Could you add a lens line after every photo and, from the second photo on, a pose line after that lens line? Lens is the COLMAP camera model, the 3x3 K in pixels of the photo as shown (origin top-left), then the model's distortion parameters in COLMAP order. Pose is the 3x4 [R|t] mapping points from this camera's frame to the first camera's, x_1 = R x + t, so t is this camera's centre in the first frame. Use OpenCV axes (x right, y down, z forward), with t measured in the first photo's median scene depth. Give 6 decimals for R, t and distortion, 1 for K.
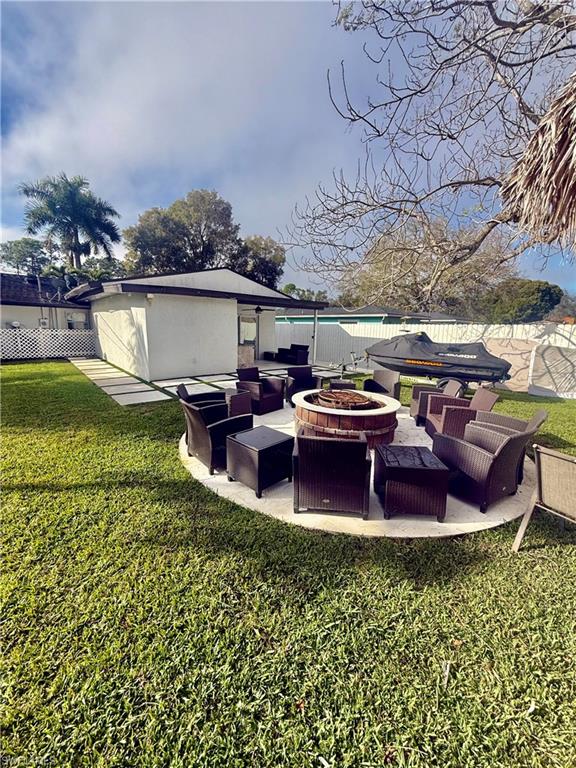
lens RADIAL K [[307.5, 0, 288.5], [0, 307.5, 382.0], [0, 0, 1]] dist [-0.000176, 0.000043]
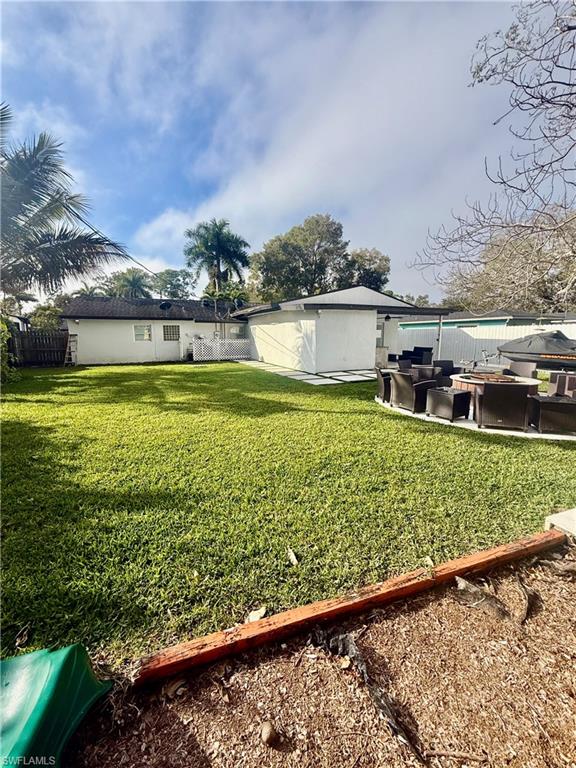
lens RADIAL K [[307.5, 0, 286.3], [0, 307.5, 381.6], [0, 0, 1]] dist [-0.000176, 0.000043]
pose [[0.955928, 0.015909, -0.293170, -0.096510], [-0.024706, 0.999348, -0.026330, 0.041457], [0.292560, 0.032412, 0.955698, -0.192615]]
